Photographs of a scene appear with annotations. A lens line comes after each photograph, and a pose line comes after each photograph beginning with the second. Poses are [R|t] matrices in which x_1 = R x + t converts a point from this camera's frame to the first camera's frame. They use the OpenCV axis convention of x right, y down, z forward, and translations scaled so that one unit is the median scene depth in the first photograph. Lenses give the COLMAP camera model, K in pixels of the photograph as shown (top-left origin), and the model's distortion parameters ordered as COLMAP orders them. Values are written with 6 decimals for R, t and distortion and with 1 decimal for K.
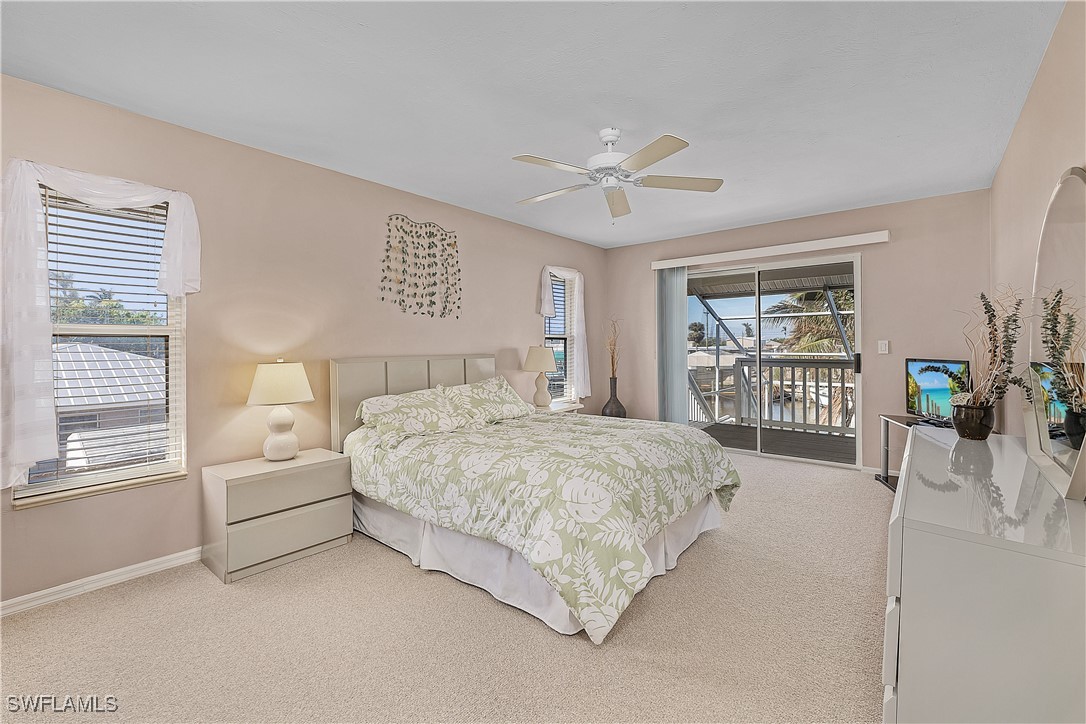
lens RADIAL K [[463.6, 0, 543.8], [0, 463.6, 353.0], [0, 0, 1]] dist [-0.001948, 0.000033]
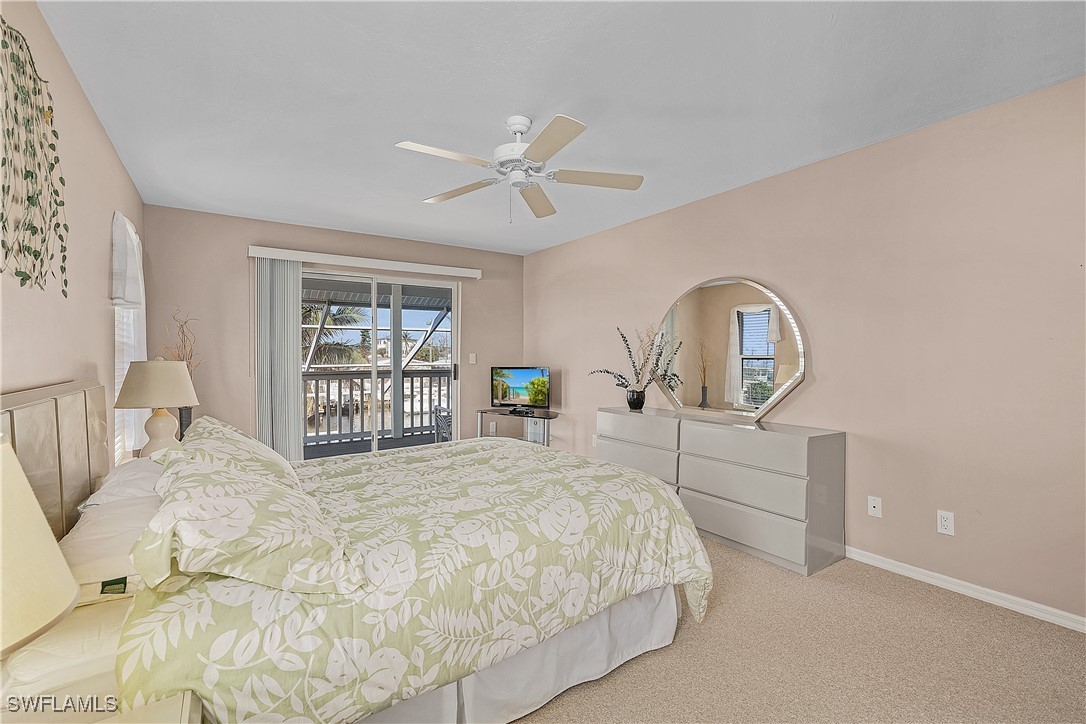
lens RADIAL K [[463.6, 0, 542.8], [0, 463.6, 359.3], [0, 0, 1]] dist [-0.001948, 0.000033]
pose [[0.264193, -0.004853, 0.964458, -0.603966], [0.014478, 0.999895, 0.001065, -0.013212], [-0.964361, 0.013682, 0.264235, 0.592502]]
